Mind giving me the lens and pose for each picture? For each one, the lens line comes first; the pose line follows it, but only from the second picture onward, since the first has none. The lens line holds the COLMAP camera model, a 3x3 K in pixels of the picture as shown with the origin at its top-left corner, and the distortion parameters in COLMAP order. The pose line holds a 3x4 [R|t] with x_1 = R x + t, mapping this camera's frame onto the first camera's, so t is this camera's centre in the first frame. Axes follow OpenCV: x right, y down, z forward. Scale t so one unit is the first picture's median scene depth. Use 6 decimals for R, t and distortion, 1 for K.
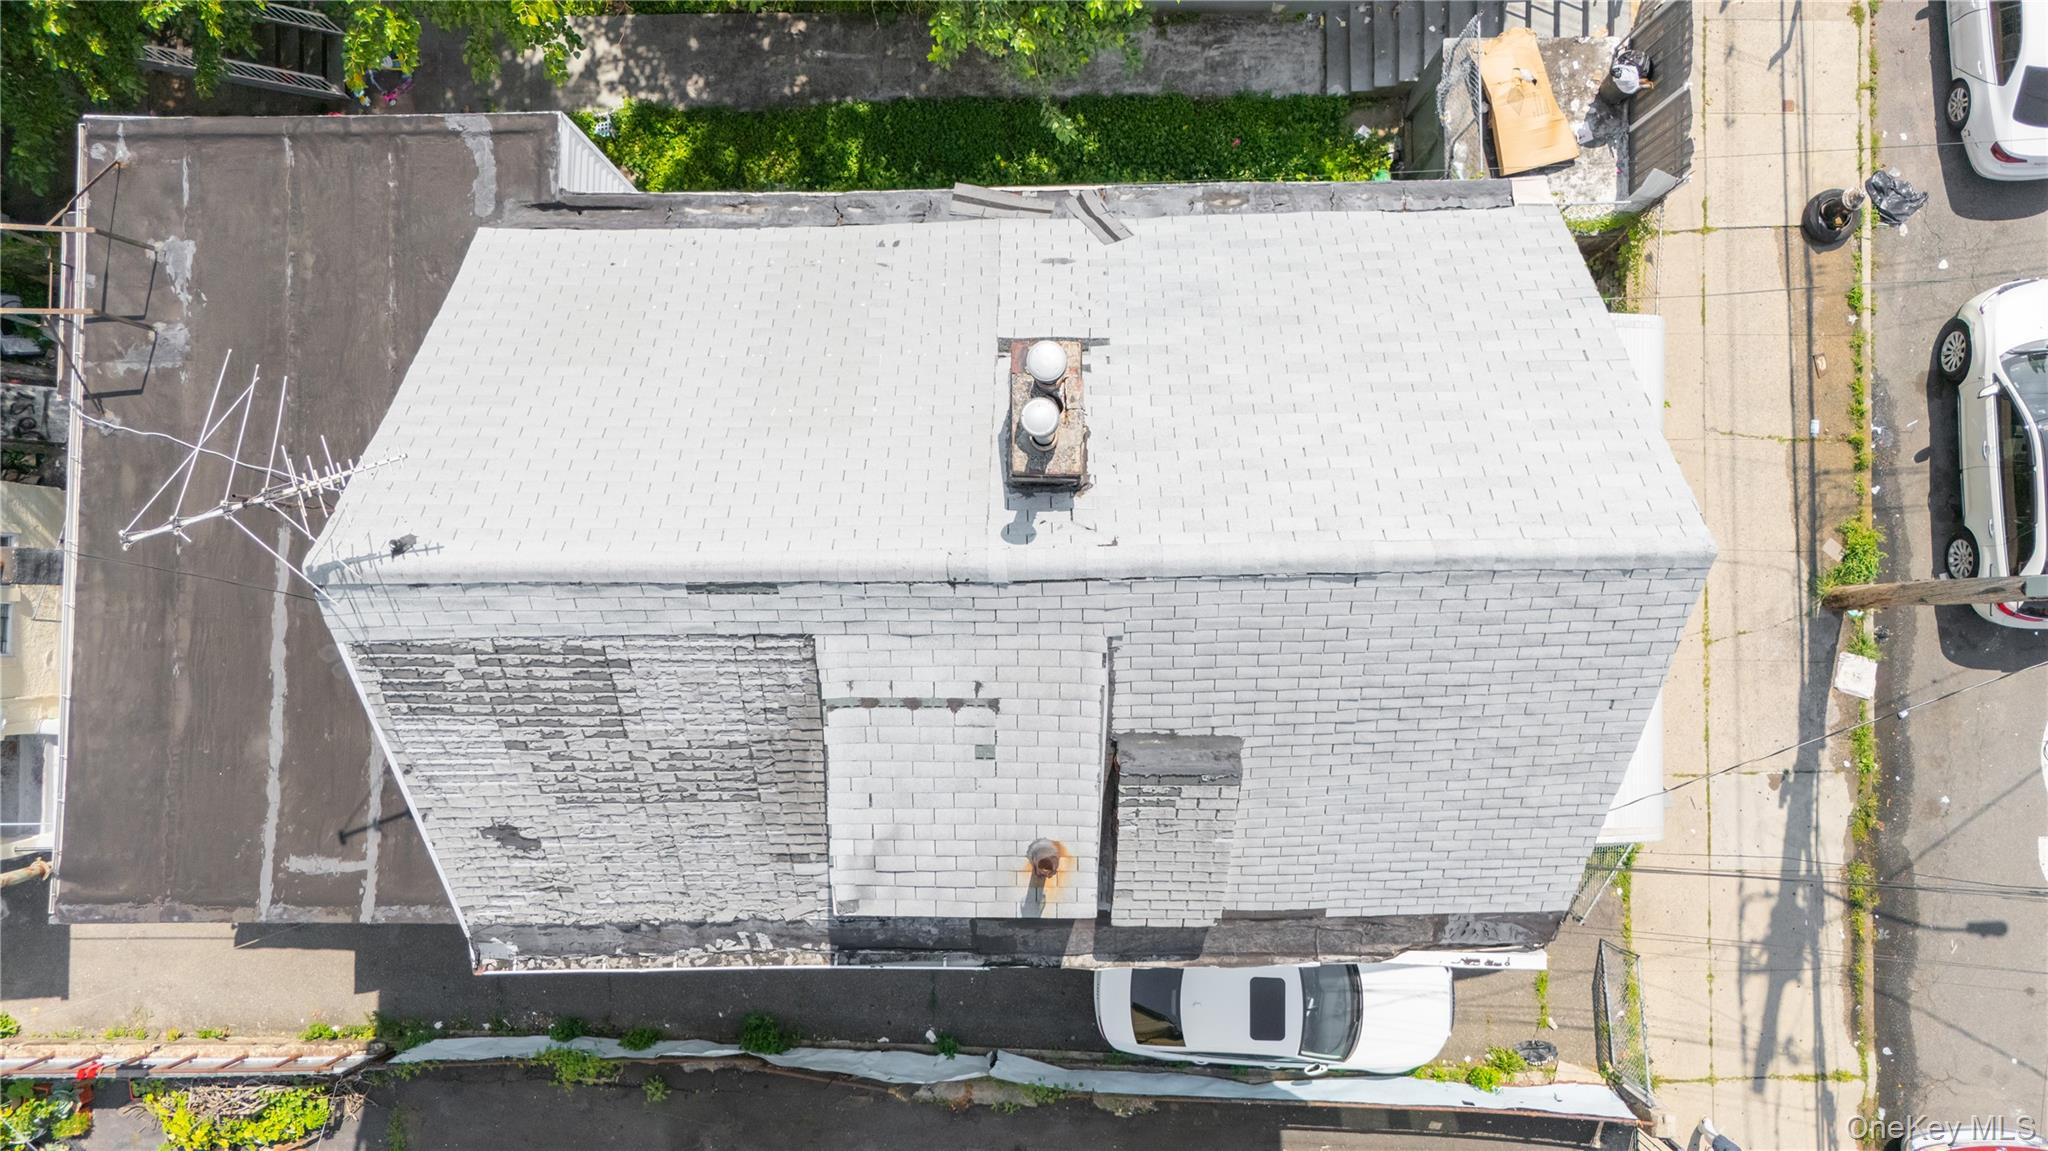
lens RADIAL K [[1530.8, 0, 1025.6], [0, 1530.8, 583.2], [0, 0, 1]] dist [0.073562, -0.065941]
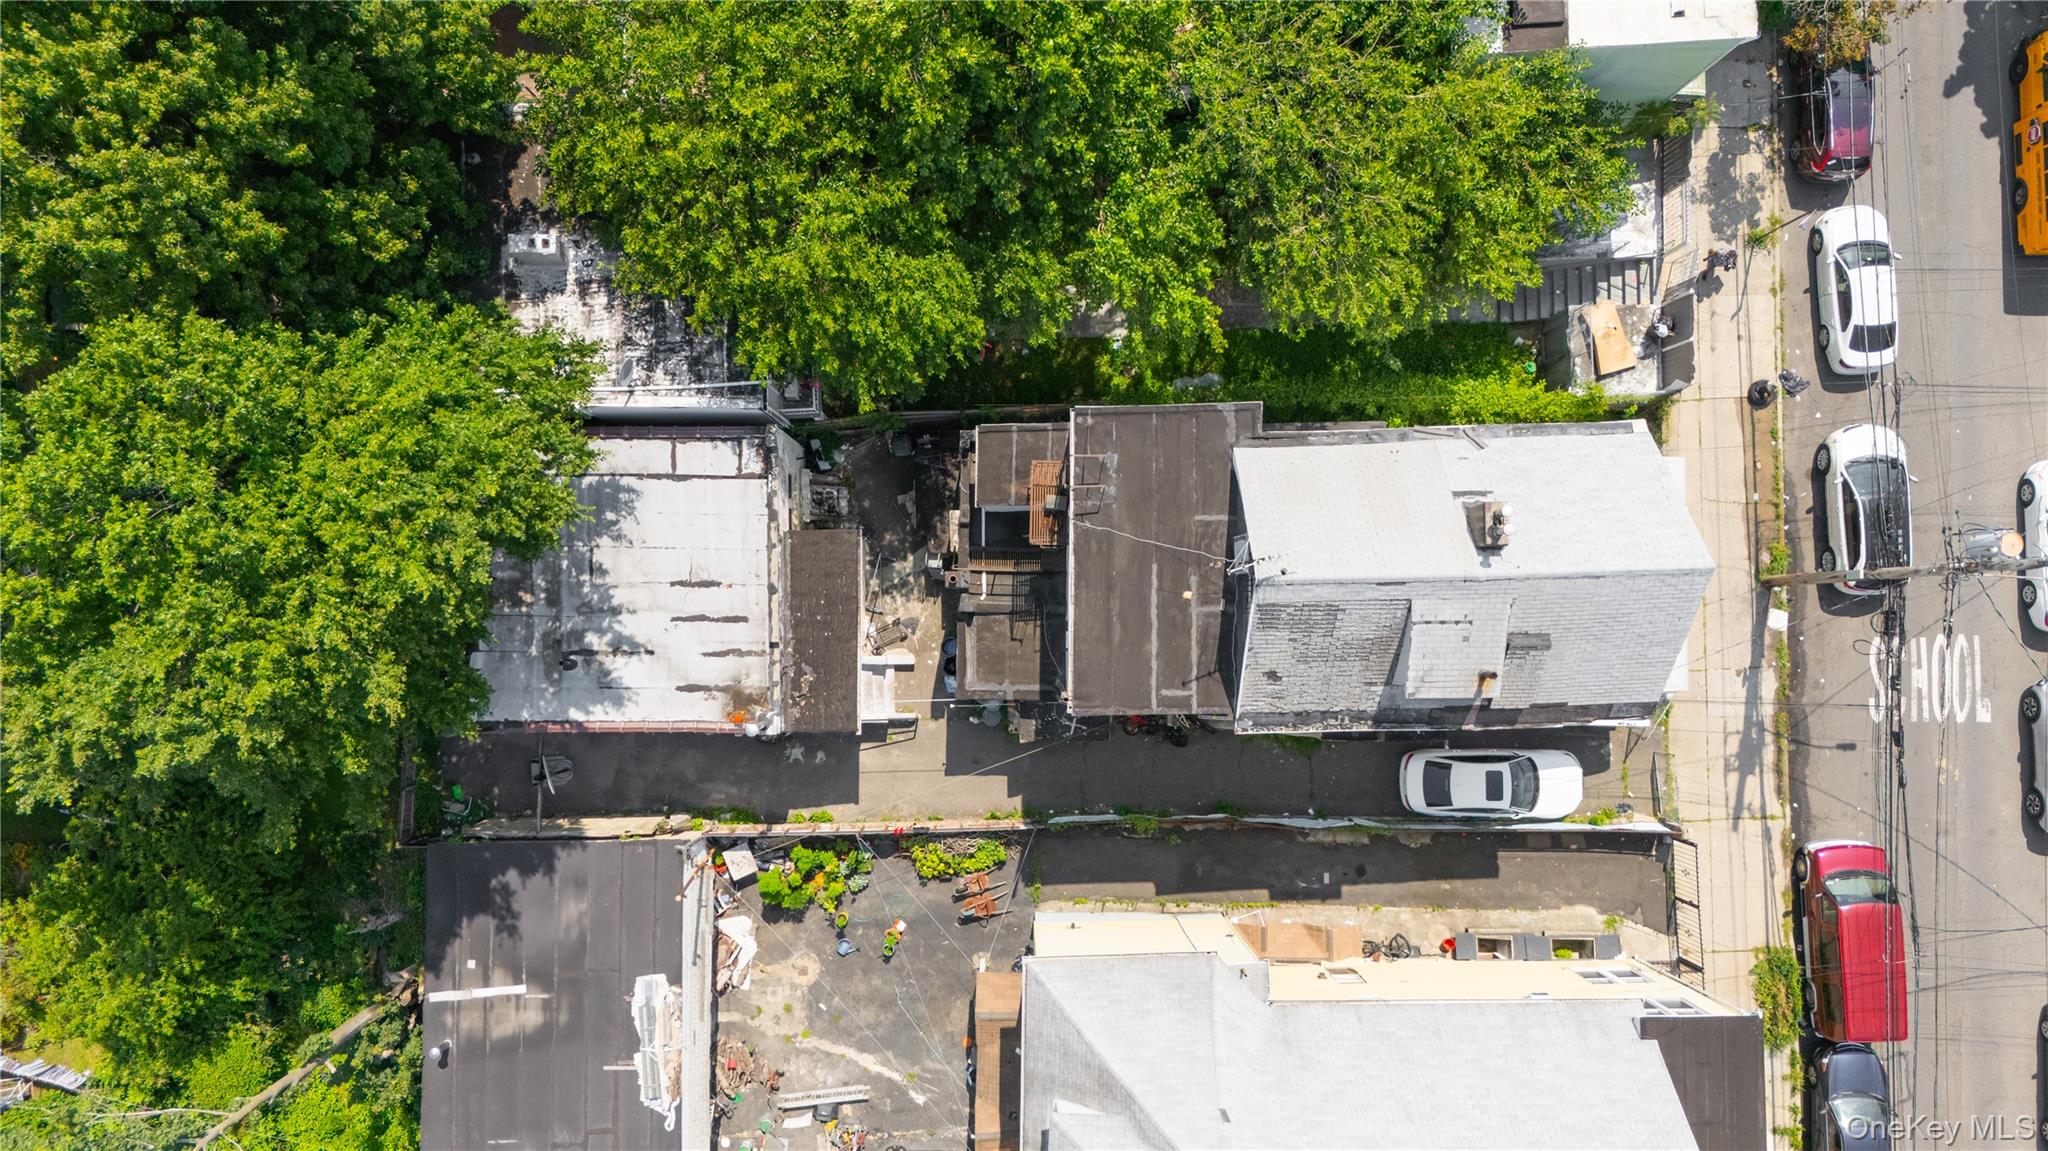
lens RADIAL K [[1530.8, 0, 1030.1], [0, 1530.8, 579.0], [0, 0, 1]] dist [0.073562, -0.065941]
pose [[0.999754, -0.014710, 0.016624, -0.723909], [0.014704, 0.999892, 0.000453, -0.013949], [-0.016629, -0.000208, 0.999862, -1.537973]]
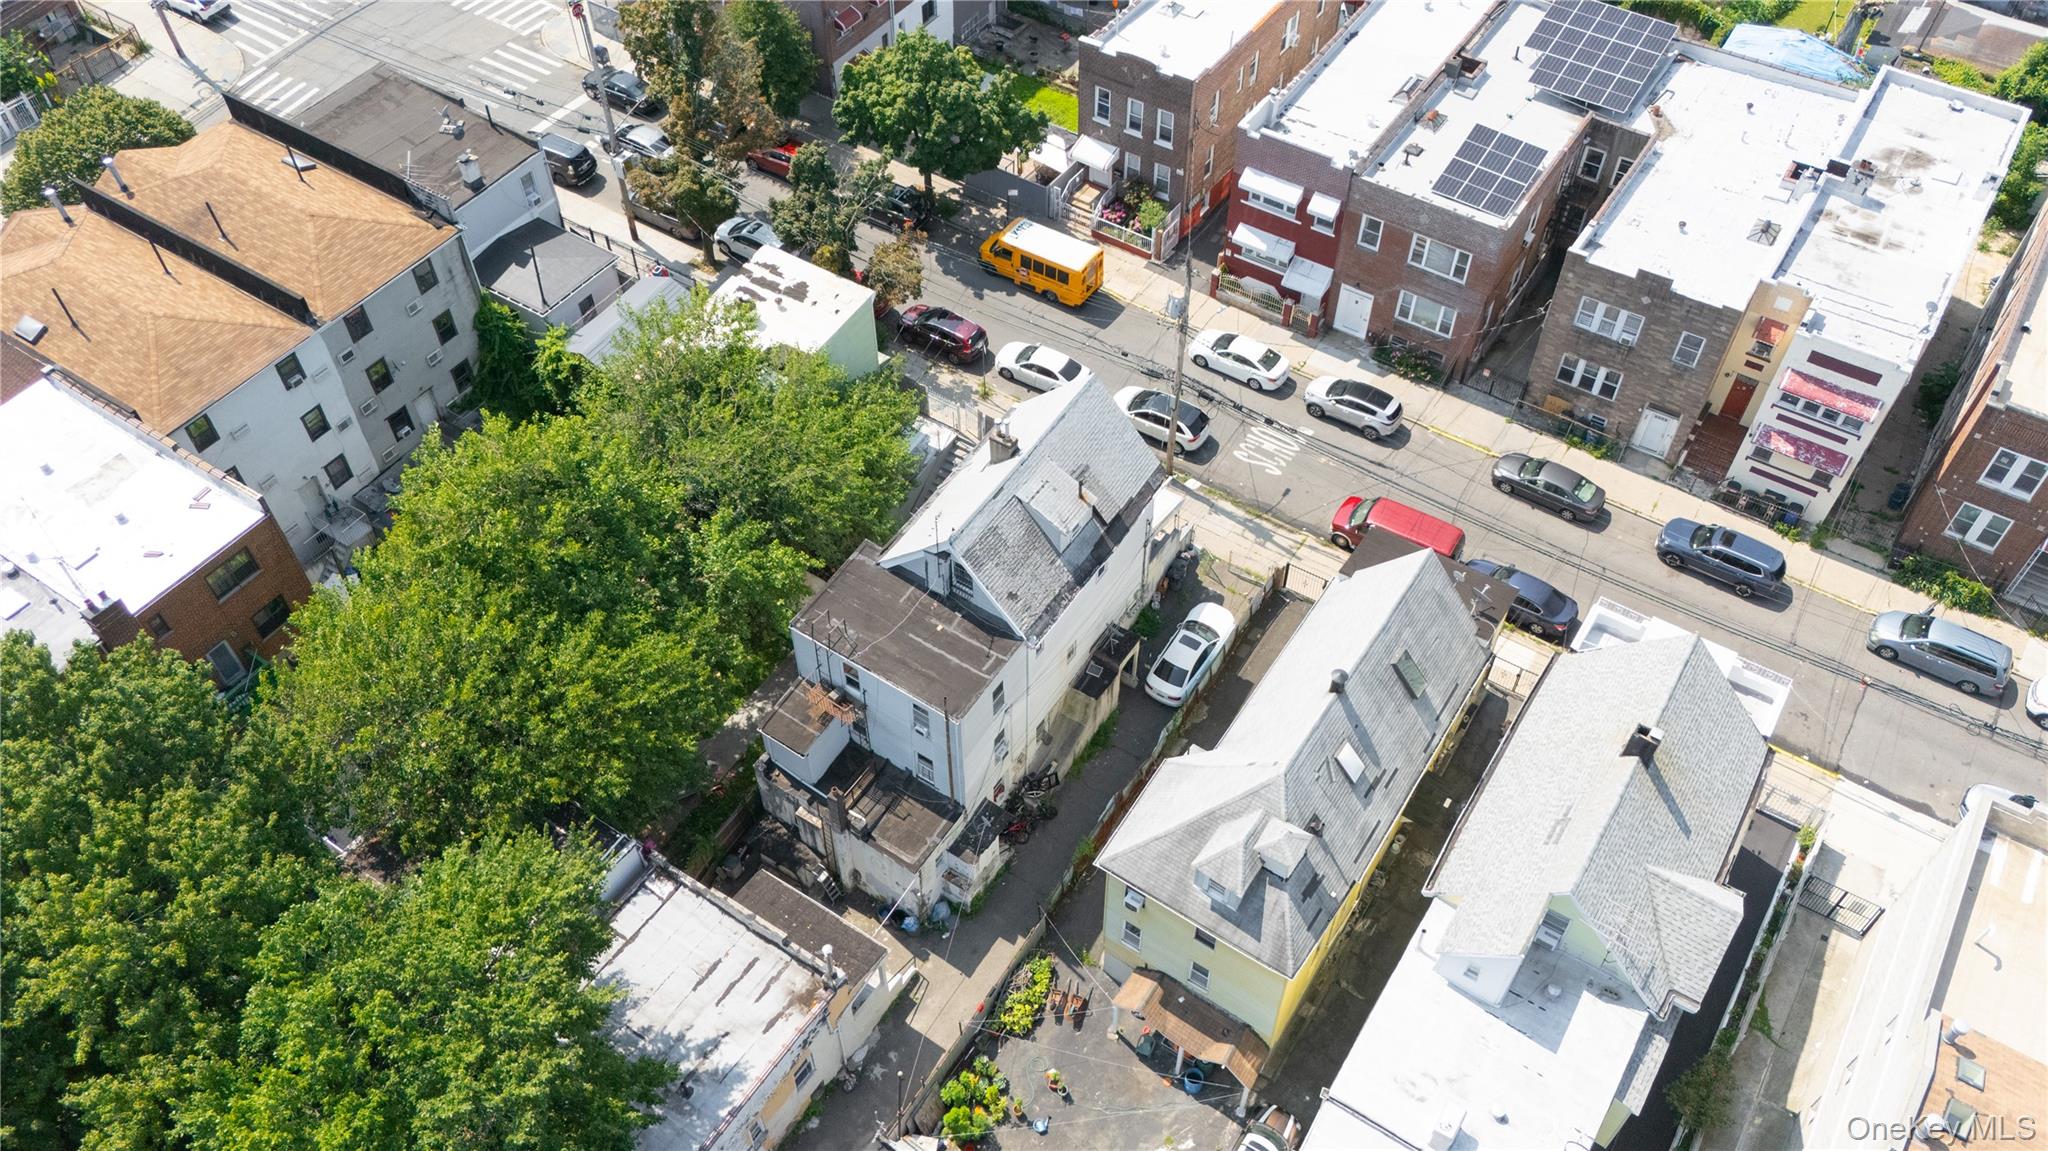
lens RADIAL K [[1530.8, 0, 1036.6], [0, 1530.8, 590.5], [0, 0, 1]] dist [0.073562, -0.065941]
pose [[0.542976, -0.644930, 0.537812, -2.218712], [0.839333, 0.436929, -0.323439, 1.369091], [-0.026390, 0.627023, 0.778553, -1.951348]]
